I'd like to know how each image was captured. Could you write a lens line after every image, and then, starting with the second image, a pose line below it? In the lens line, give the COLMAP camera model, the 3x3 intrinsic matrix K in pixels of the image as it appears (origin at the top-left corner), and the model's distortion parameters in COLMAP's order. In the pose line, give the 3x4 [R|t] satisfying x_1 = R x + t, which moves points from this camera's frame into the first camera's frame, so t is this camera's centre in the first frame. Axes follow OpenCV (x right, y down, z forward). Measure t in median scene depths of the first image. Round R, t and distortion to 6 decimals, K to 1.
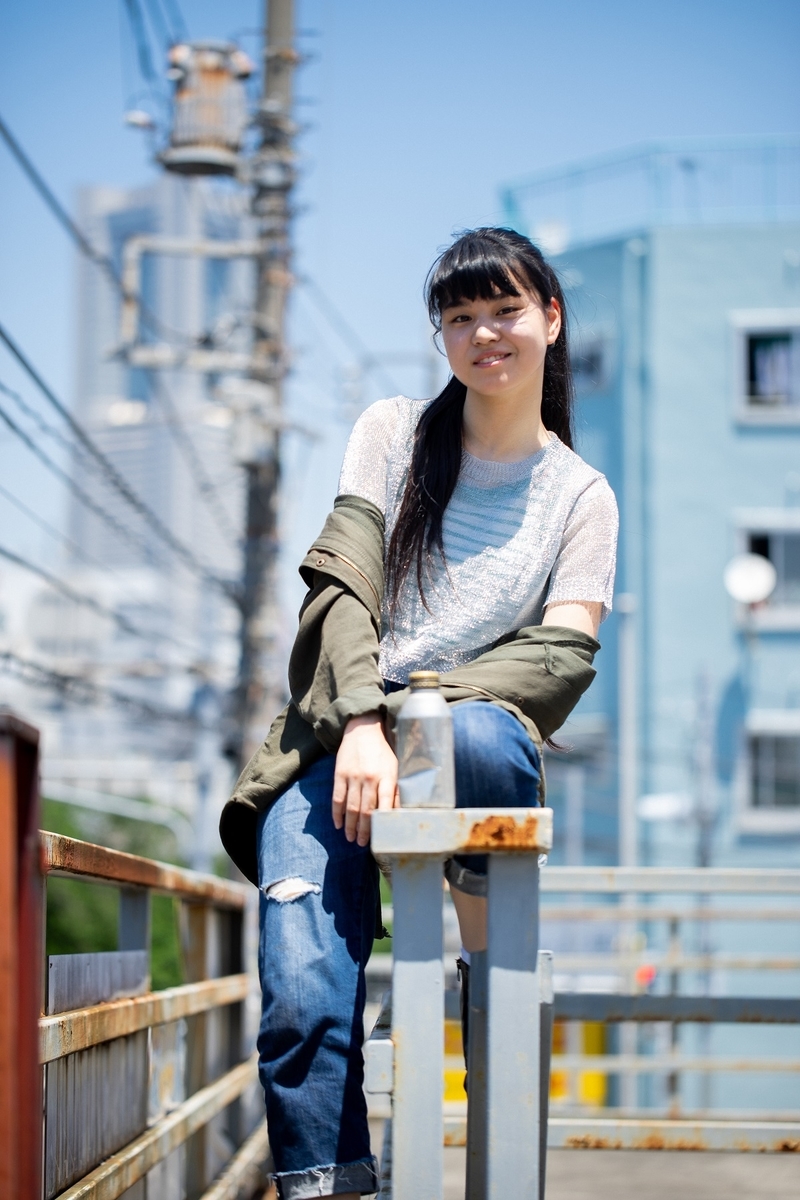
lens RADIAL K [[3462.5, 0, 400.0], [0, 3462.5, 600.0], [0, 0, 1]] dist [-0.048095, 1.101366]
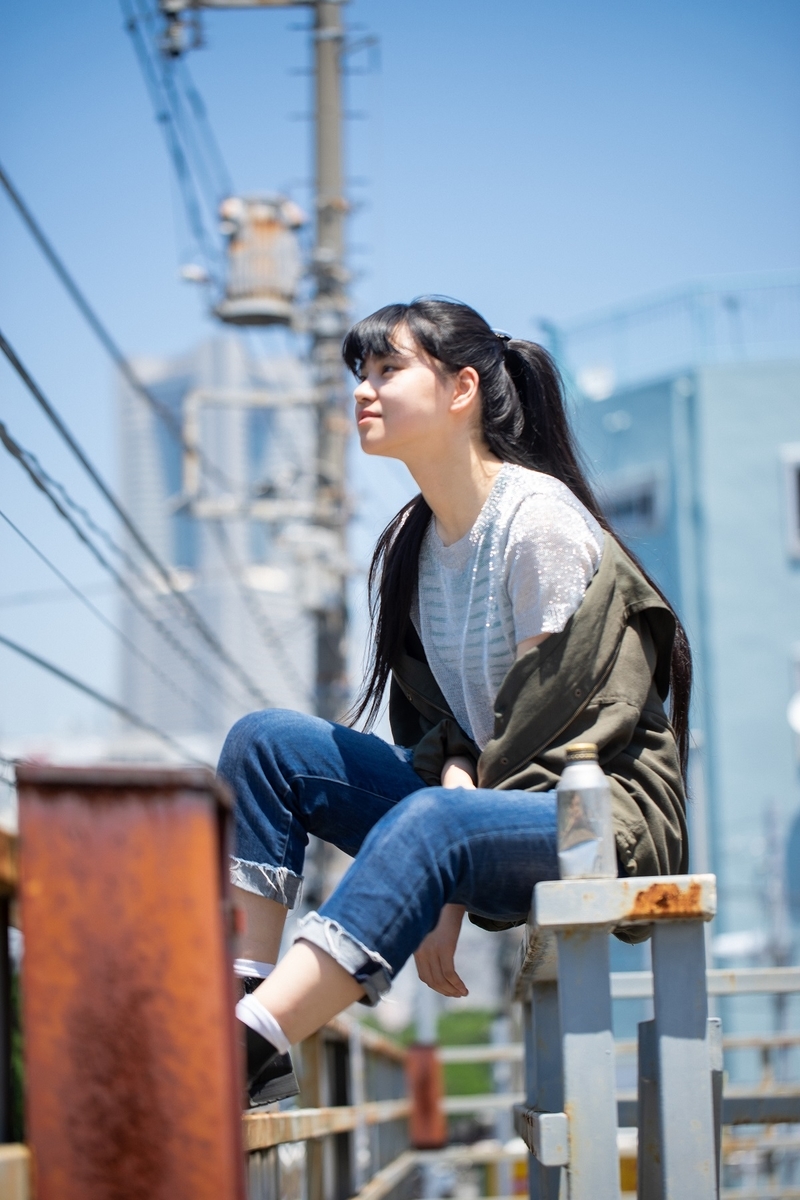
lens RADIAL K [[3462.5, 0, 400.0], [0, 3462.5, 600.0], [0, 0, 1]] dist [-0.048095, 1.101366]
pose [[0.999025, -0.042094, -0.013293, -0.006117], [0.041443, 0.998086, -0.045909, 0.004666], [0.015200, 0.045313, 0.998857, -0.001117]]
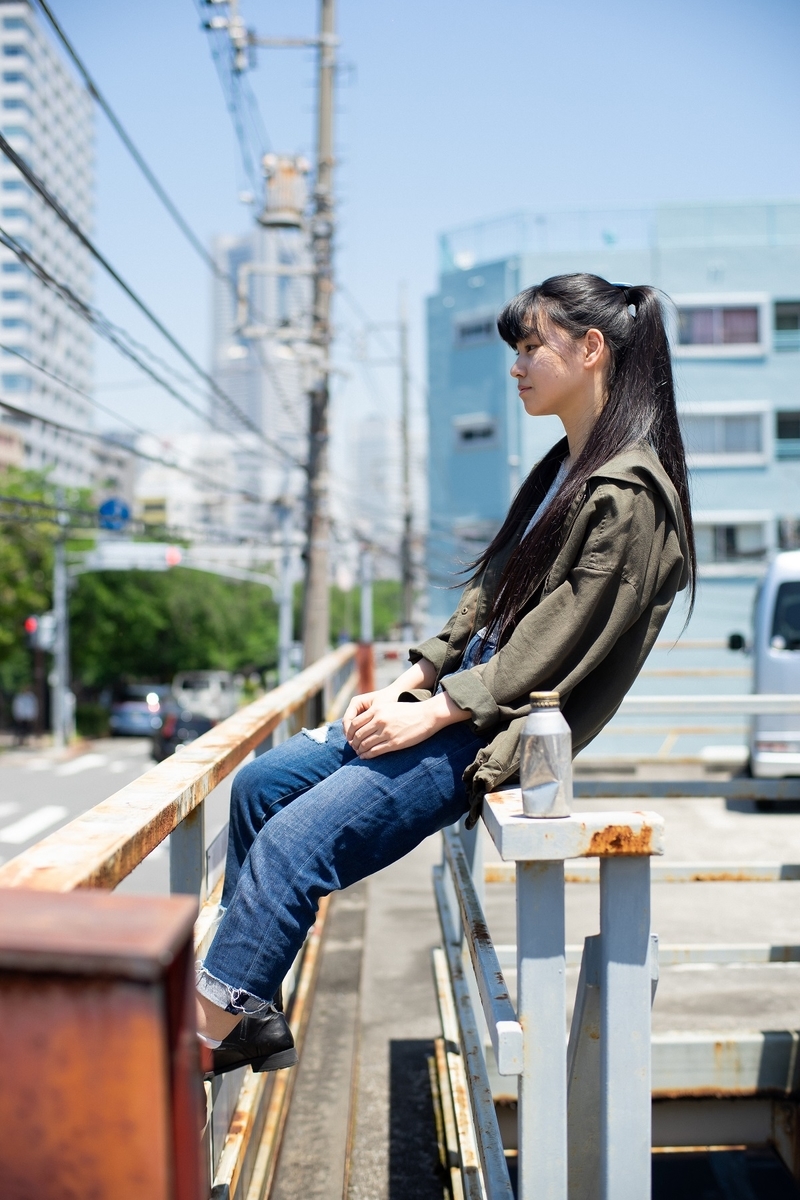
lens RADIAL K [[1766.6, 0, 400.0], [0, 1766.6, 600.0], [0, 0, 1]] dist [-0.137293, -0.058562]
pose [[0.999863, -0.012696, 0.010665, -0.009036], [0.011717, 0.996111, 0.087328, -0.011650], [-0.011732, -0.087191, 0.996123, 0.090520]]
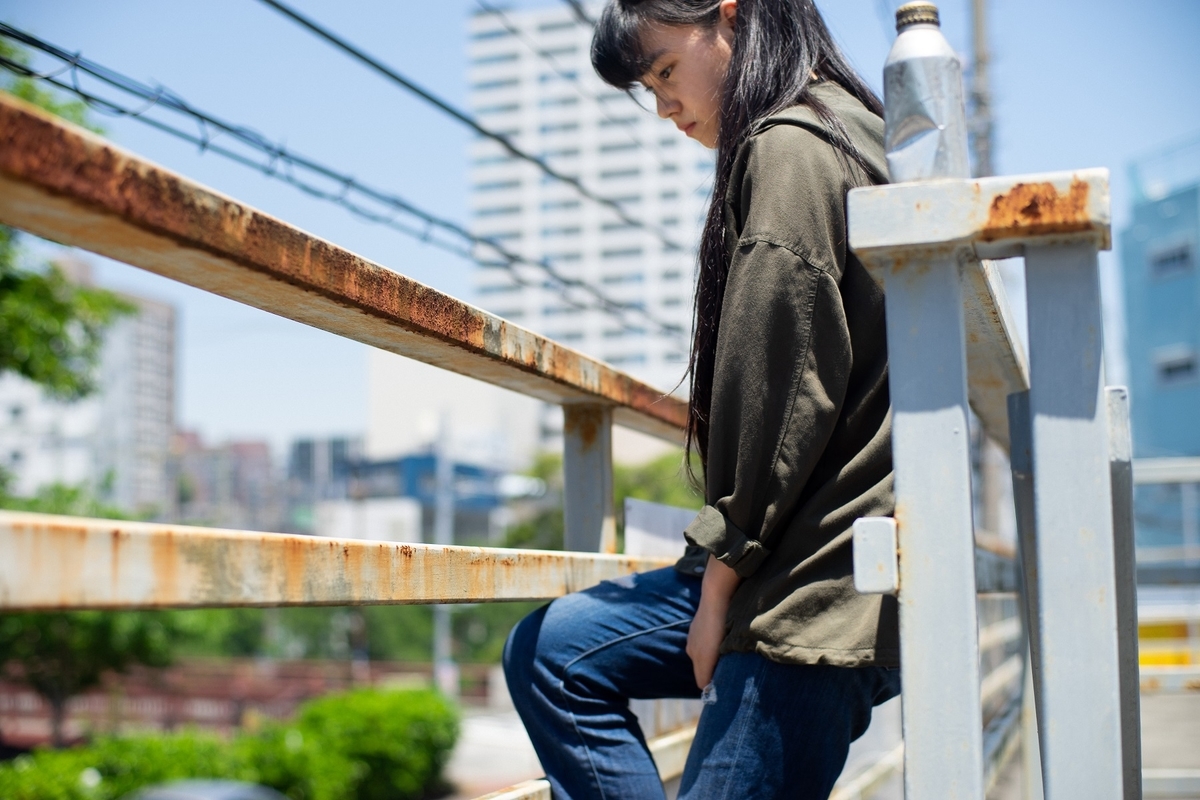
lens RADIAL K [[1766.6, 0, 600.0], [0, 1766.6, 400.0], [0, 0, 1]] dist [-0.137293, -0.058562]
pose [[0.961282, -0.057297, -0.269544, 0.007473], [0.053156, 0.998329, -0.022644, 0.021718], [0.270391, 0.007439, 0.962722, 0.129047]]
